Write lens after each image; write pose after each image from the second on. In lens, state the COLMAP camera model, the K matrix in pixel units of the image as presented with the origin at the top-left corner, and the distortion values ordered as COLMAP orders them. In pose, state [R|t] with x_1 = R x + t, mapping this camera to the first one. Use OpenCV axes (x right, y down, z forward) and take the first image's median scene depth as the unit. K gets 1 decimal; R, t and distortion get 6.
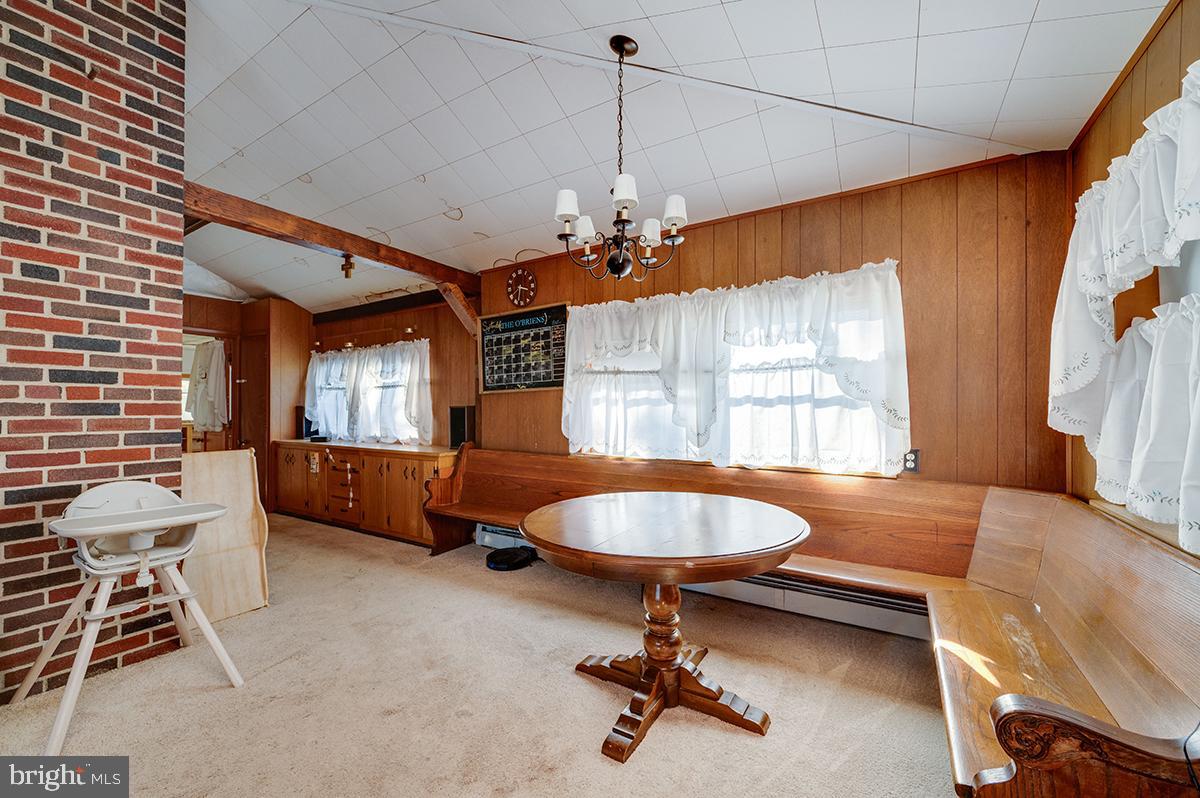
lens RADIAL K [[469.0, 0, 604.1], [0, 469.0, 407.9], [0, 0, 1]] dist [-0.000227, -0.000228]
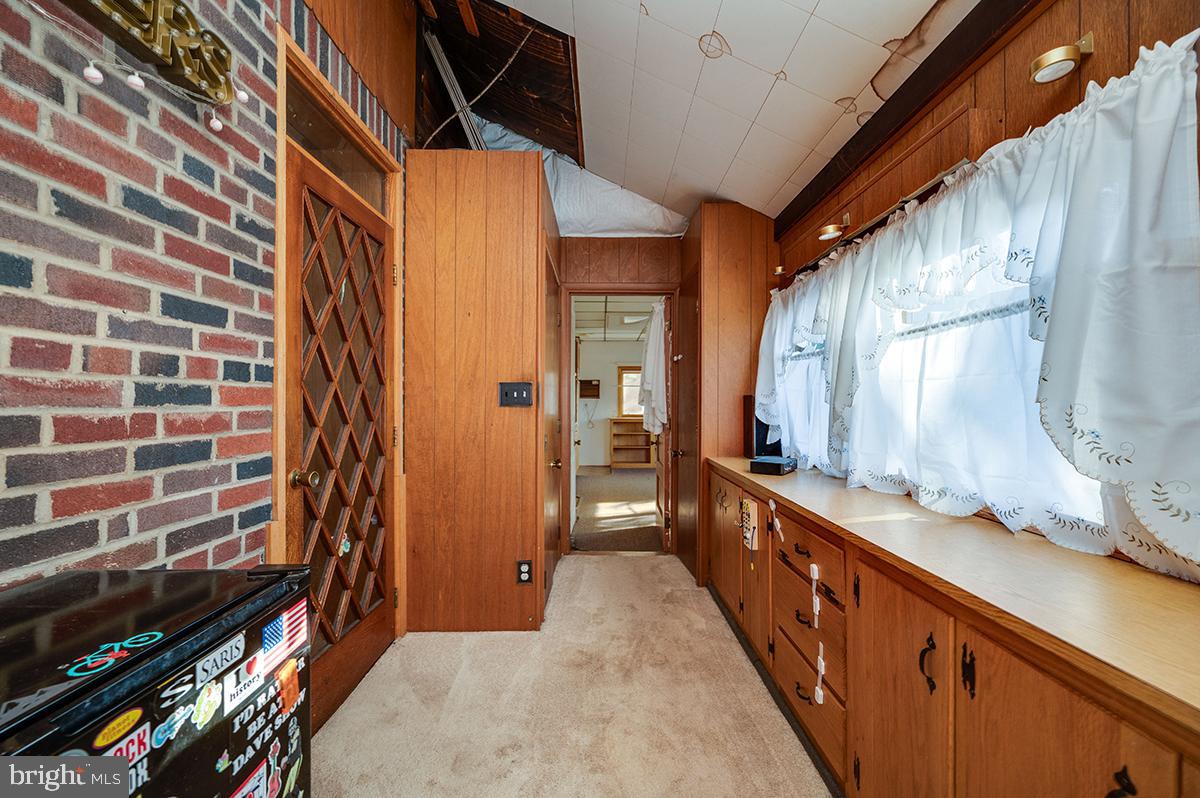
lens RADIAL K [[471.8, 0, 606.5], [0, 471.8, 404.7], [0, 0, 1]] dist [-0.001568, -0.000332]
pose [[0.536573, 0.003545, -0.843846, -0.305315], [0.000074, 0.999991, 0.004248, 0.004577], [0.843854, -0.002342, 0.536568, 0.619262]]
